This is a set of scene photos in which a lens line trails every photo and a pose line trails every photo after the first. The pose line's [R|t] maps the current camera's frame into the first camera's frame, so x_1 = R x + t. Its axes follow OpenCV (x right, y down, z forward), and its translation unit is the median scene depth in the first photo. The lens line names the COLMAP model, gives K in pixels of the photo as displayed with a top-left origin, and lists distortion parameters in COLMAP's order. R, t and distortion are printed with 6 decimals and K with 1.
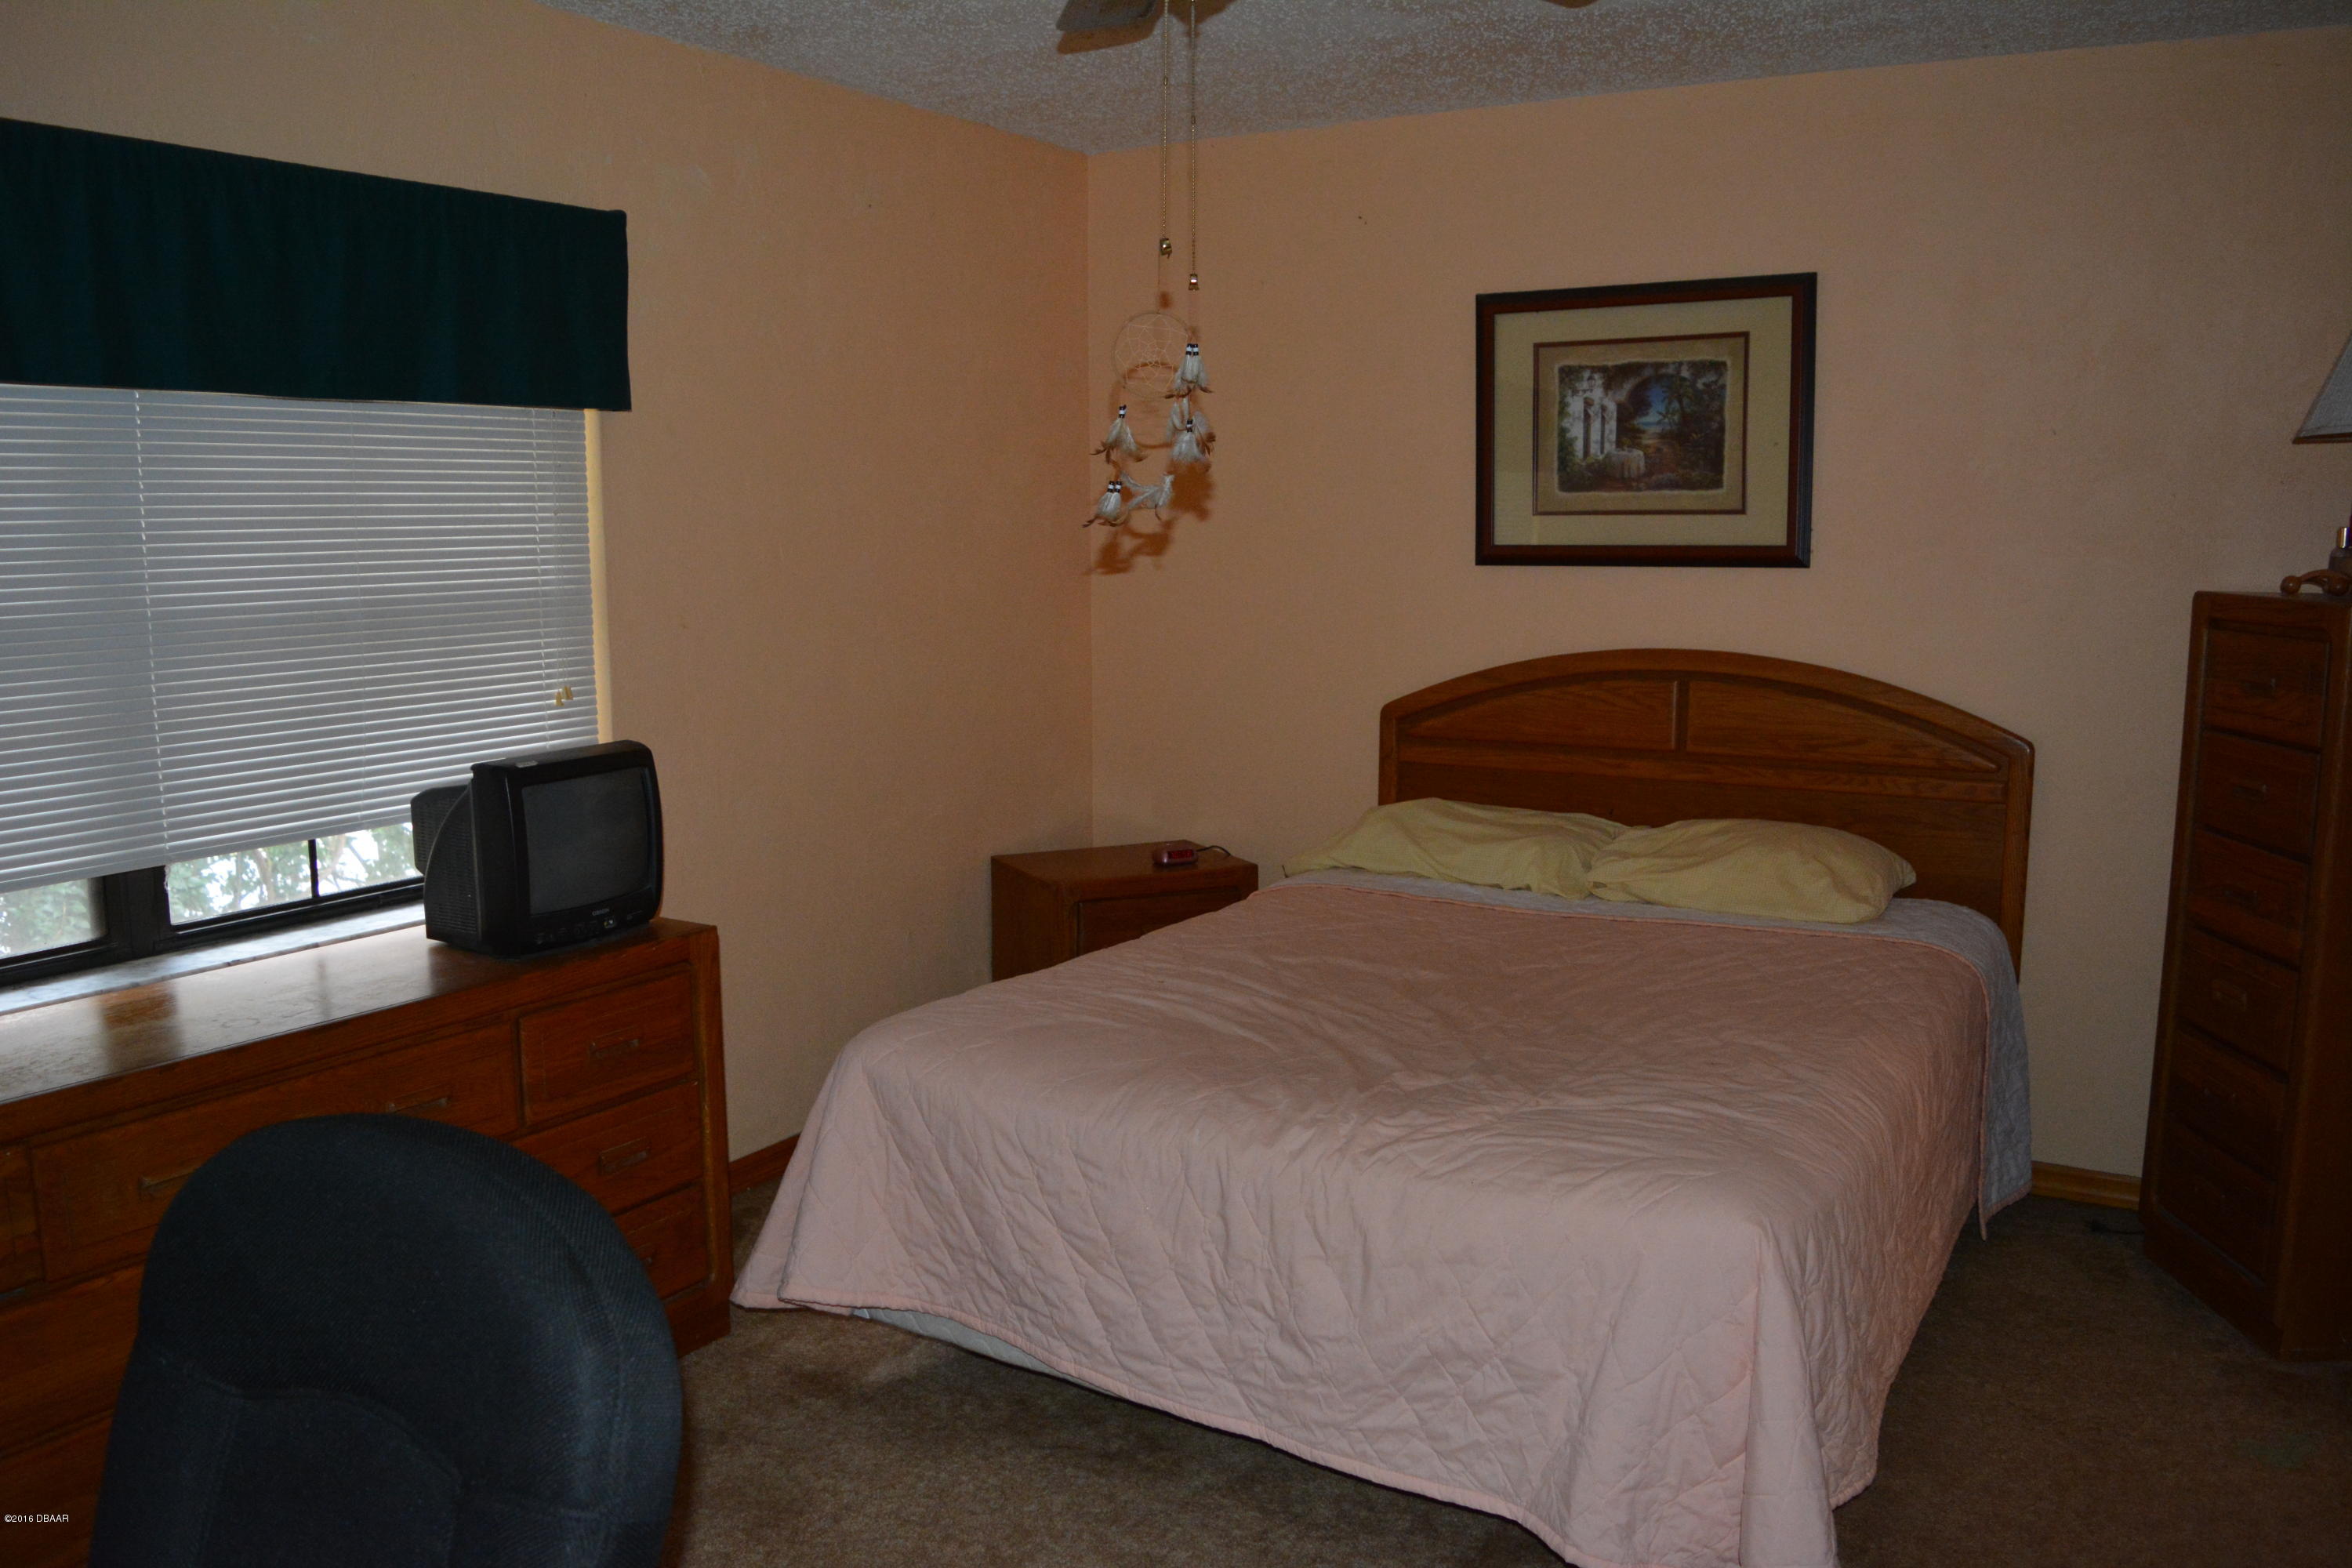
lens RADIAL K [[1851.6, 0, 1176.0], [0, 1851.6, 784.0], [0, 0, 1]] dist [-0.094318, 0.023329]
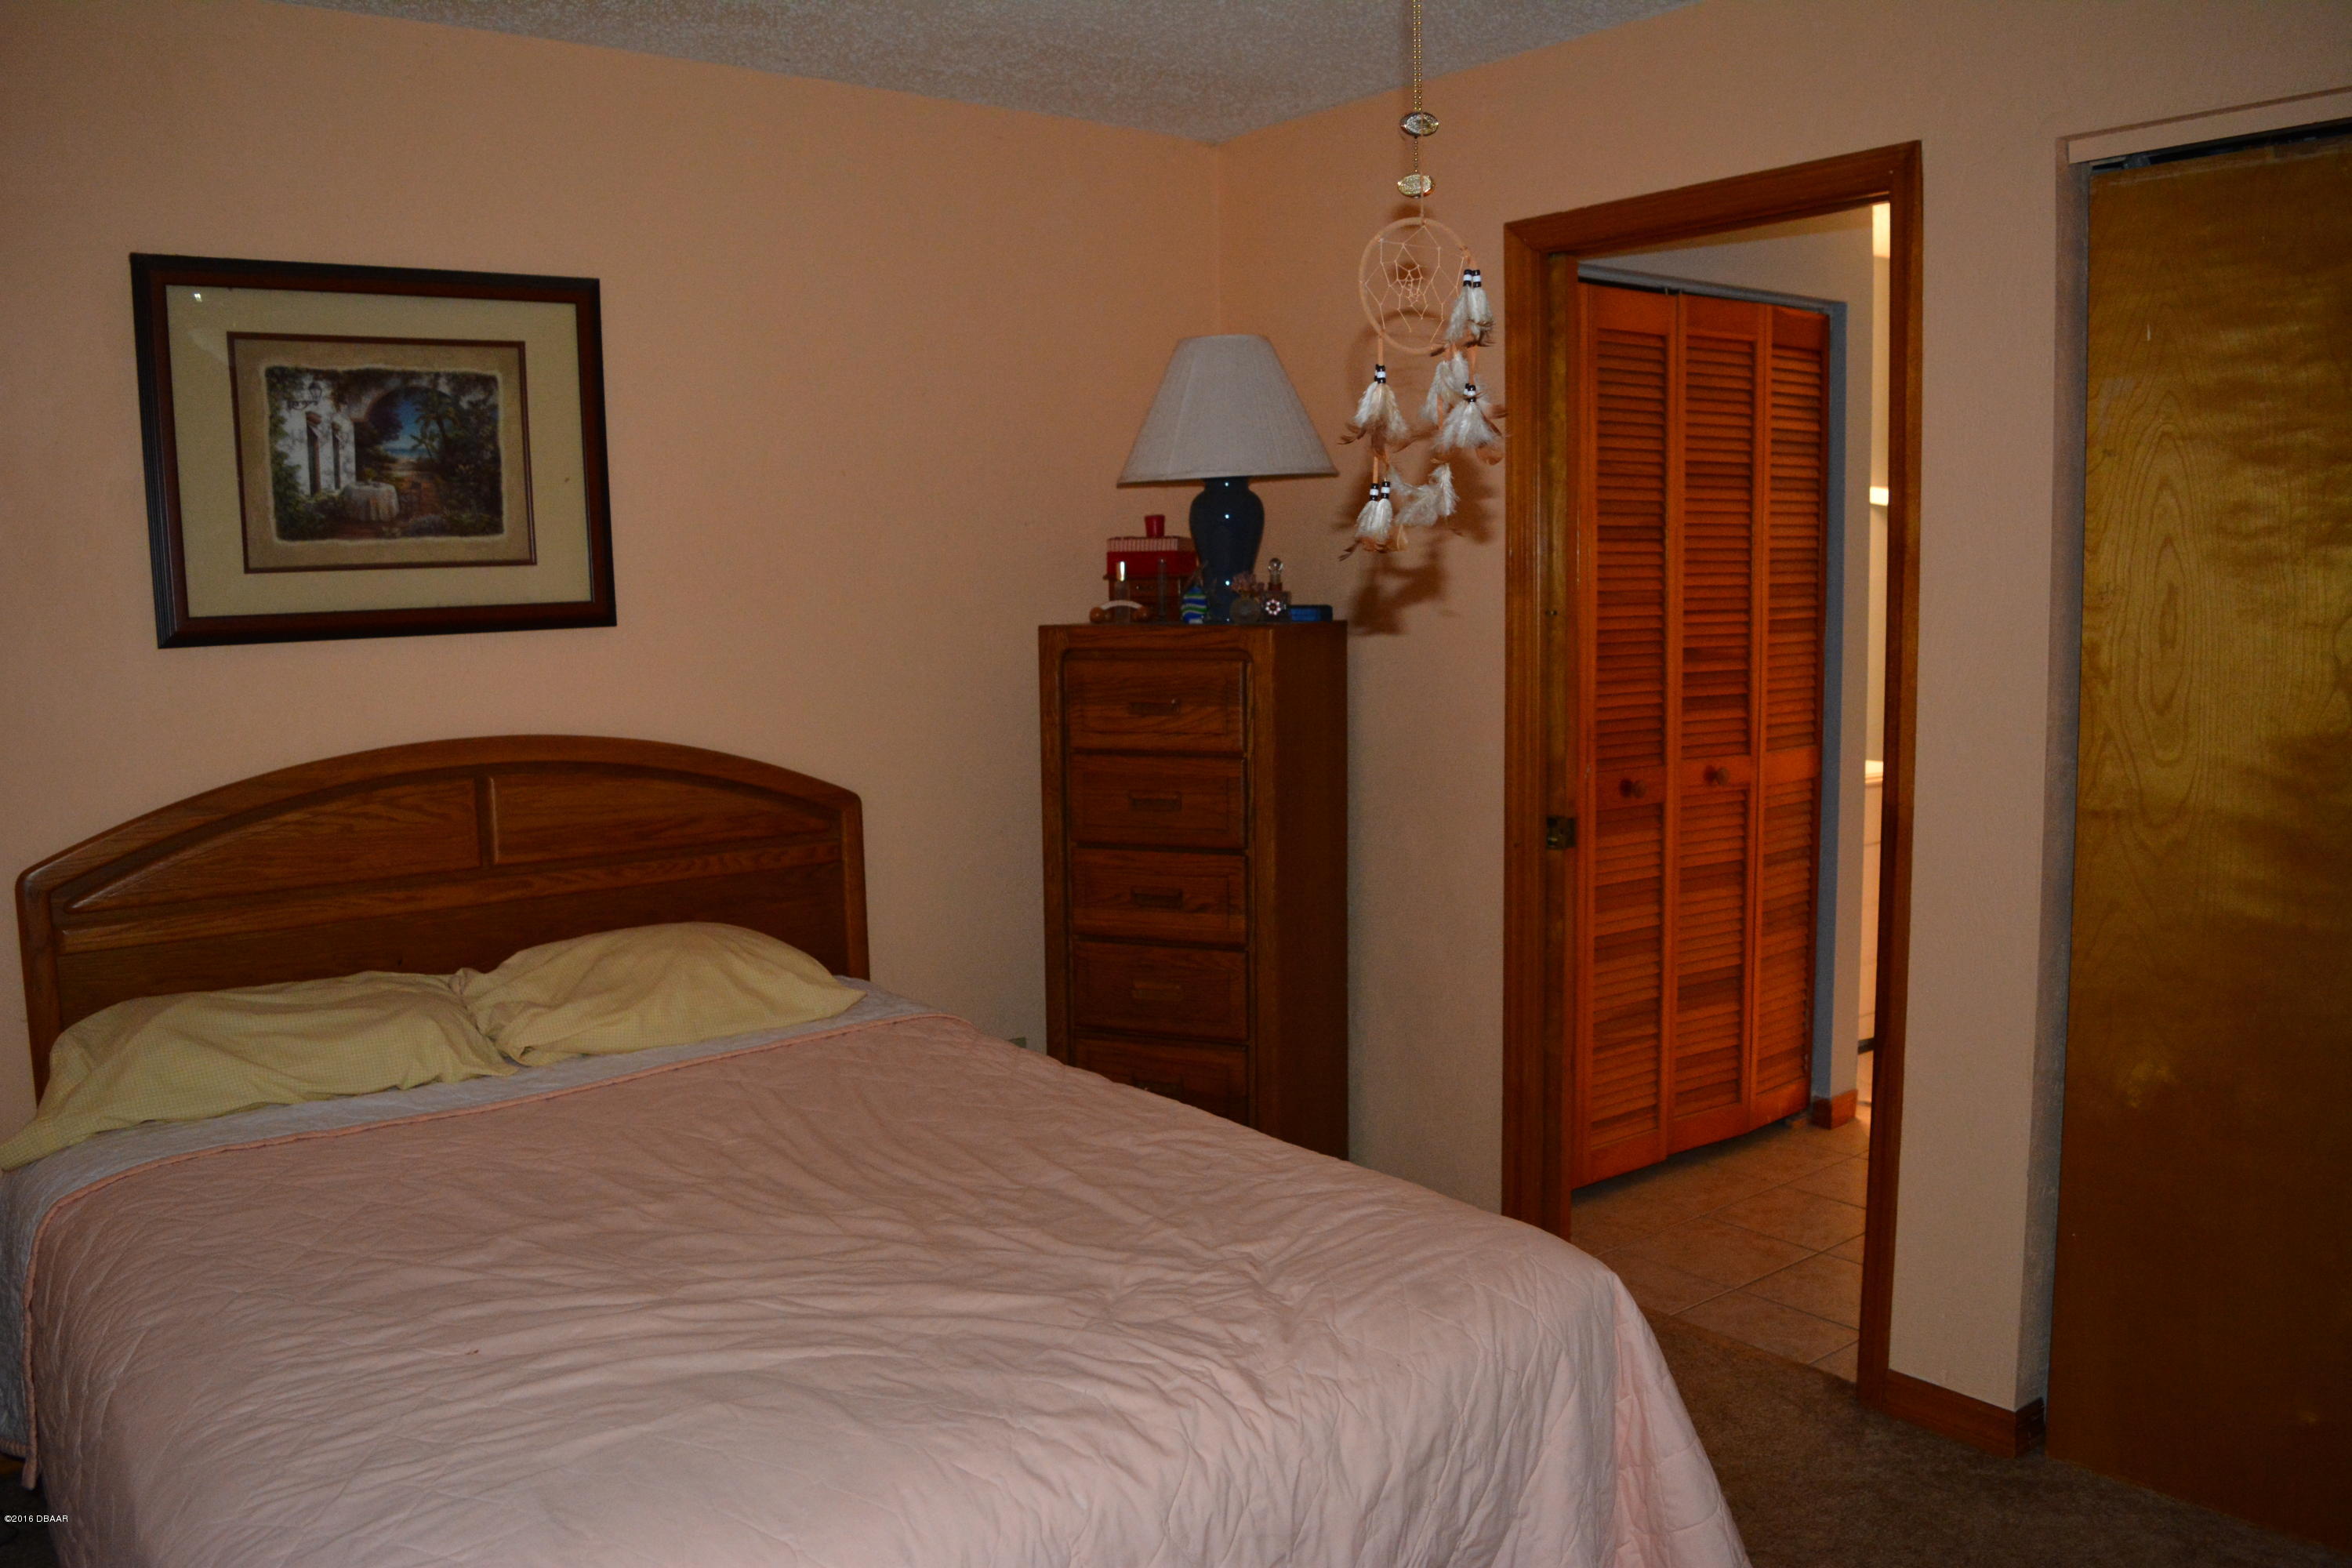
lens RADIAL K [[1851.6, 0, 1176.0], [0, 1851.6, 784.0], [0, 0, 1]] dist [-0.094318, 0.023329]
pose [[0.366659, -0.112366, 0.923545, -0.340985], [0.147096, 0.987195, 0.061712, -0.058062], [-0.918653, 0.113223, 0.378493, 0.431504]]
